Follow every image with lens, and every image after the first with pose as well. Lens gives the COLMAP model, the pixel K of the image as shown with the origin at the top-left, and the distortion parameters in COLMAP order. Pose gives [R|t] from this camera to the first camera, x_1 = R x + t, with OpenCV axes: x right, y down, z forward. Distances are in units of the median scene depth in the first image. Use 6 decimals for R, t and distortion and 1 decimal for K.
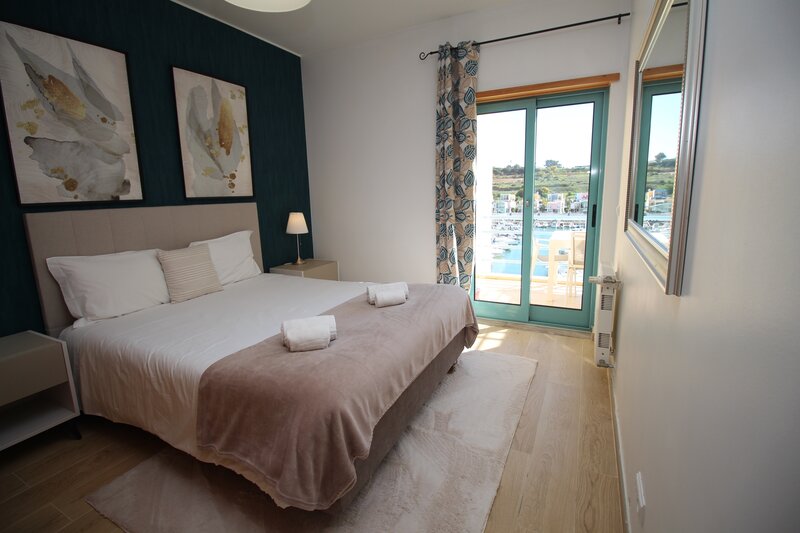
lens RADIAL K [[368.3, 0, 401.0], [0, 368.3, 261.2], [0, 0, 1]] dist [-0.002612, -0.011763]
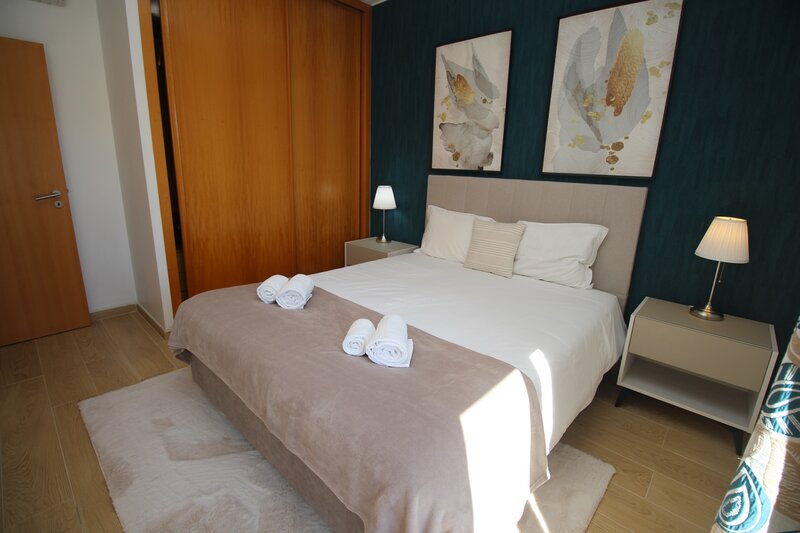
lens RADIAL K [[368.3, 0, 403.6], [0, 368.3, 255.4], [0, 0, 1]] dist [-0.002612, -0.011763]
pose [[-0.276934, 0.246813, -0.928650, 0.455522], [-0.203546, 0.929448, 0.307725, -0.224114], [0.939083, 0.274243, -0.207158, 1.077606]]
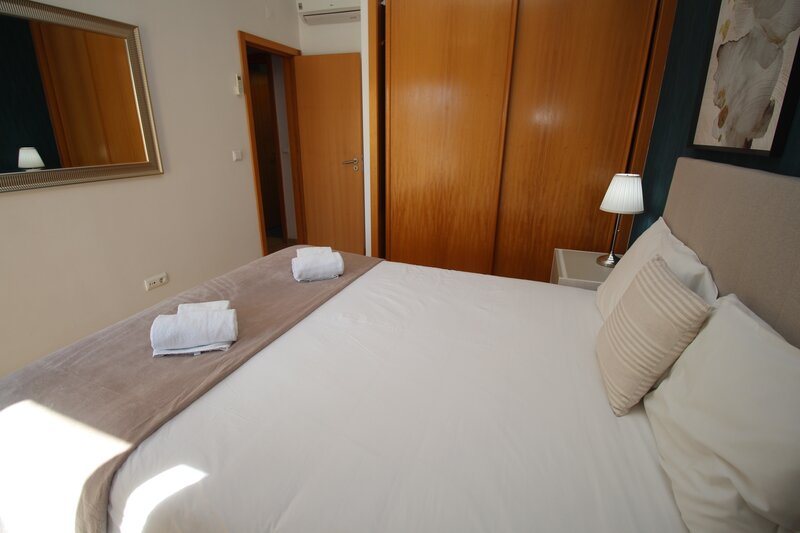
lens RADIAL K [[368.3, 0, 405.8], [0, 368.3, 263.0], [0, 0, 1]] dist [-0.002612, -0.011763]
pose [[-0.992600, 0.049179, -0.111024, -0.277854], [-0.013492, 0.863984, 0.503338, -0.266953], [0.120676, 0.501111, -0.856927, 1.410837]]
